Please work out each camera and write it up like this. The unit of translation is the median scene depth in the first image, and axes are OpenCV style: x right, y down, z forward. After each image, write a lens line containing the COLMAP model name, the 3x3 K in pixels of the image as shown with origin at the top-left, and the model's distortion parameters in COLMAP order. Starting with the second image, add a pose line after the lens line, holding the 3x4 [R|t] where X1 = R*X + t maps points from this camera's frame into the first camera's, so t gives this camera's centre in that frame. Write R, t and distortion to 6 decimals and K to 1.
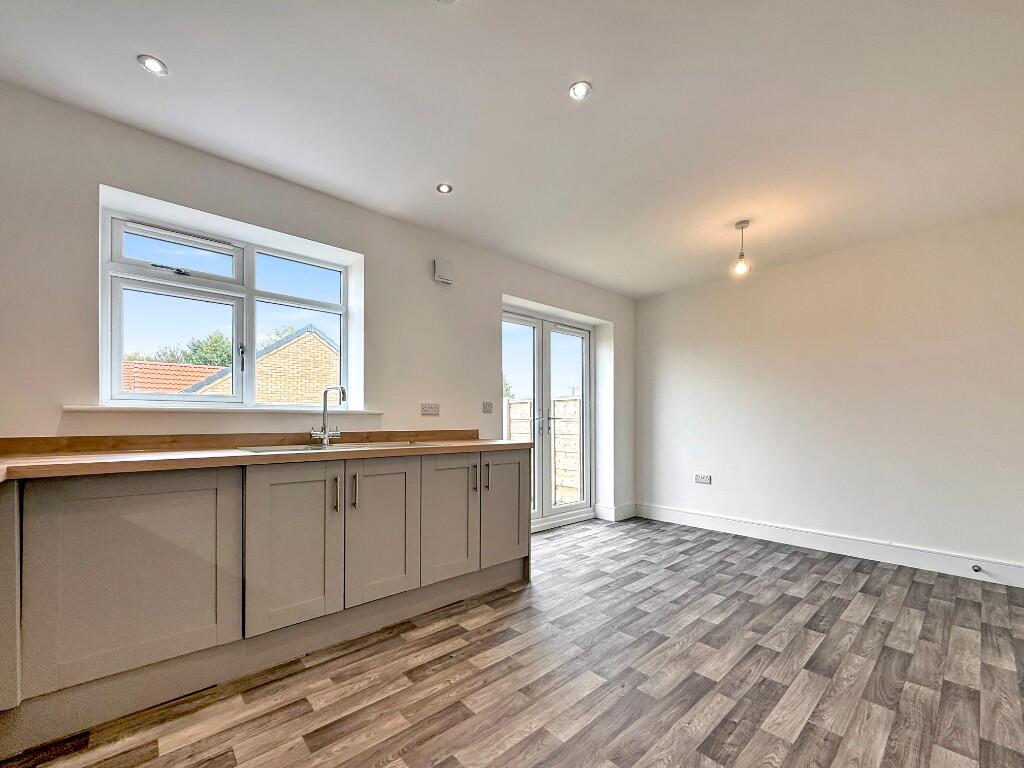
lens RADIAL K [[410.1, 0, 516.8], [0, 410.1, 387.2], [0, 0, 1]] dist [-0.004454, 0.001450]
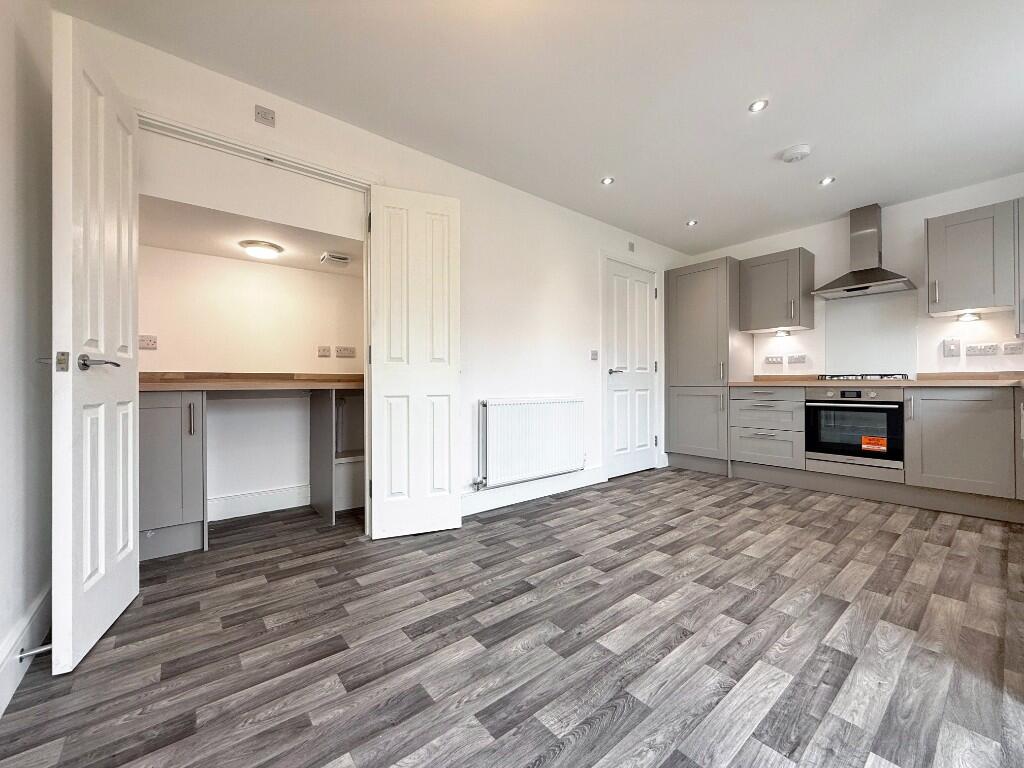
lens RADIAL K [[410.1, 0, 514.7], [0, 410.1, 381.4], [0, 0, 1]] dist [-0.004454, 0.001450]
pose [[-0.999214, 0.006064, 0.039179, 0.665067], [0.002301, 0.995439, -0.095369, 0.219508], [-0.039579, -0.095204, -0.994671, 1.785368]]
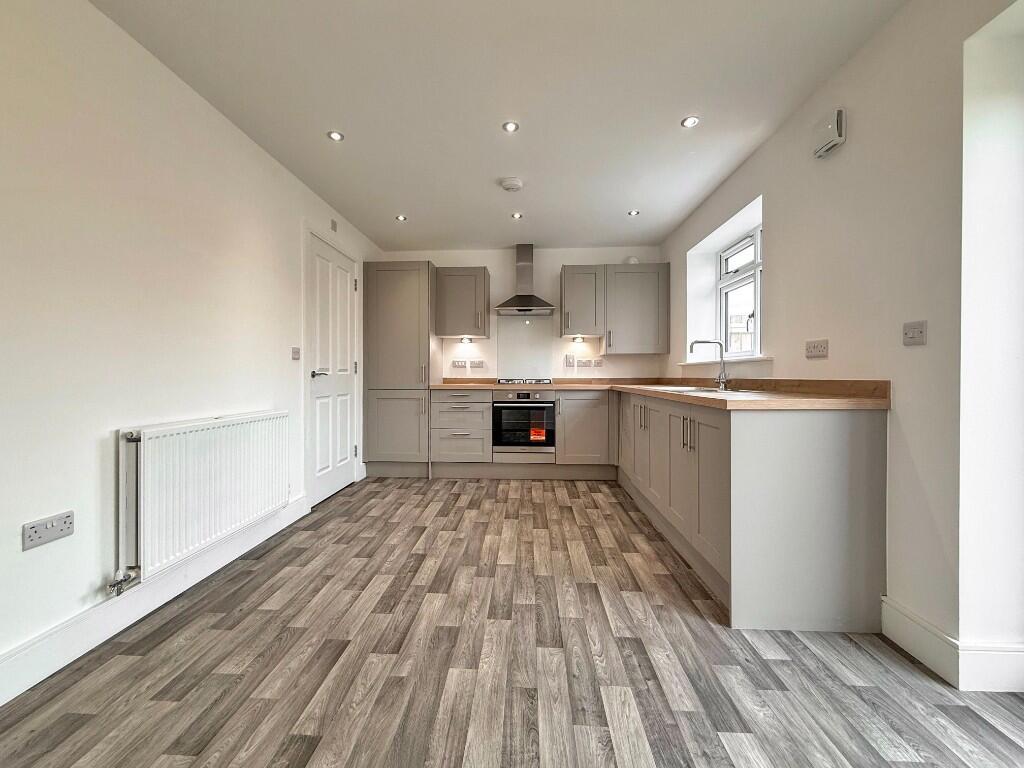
lens RADIAL K [[410.1, 0, 504.5], [0, 410.1, 379.5], [0, 0, 1]] dist [-0.004454, 0.001450]
pose [[-0.706106, 0.009367, -0.708044, 0.853707], [0.062572, 0.996826, -0.049214, 0.140491], [0.705336, -0.079054, -0.704451, 1.496599]]
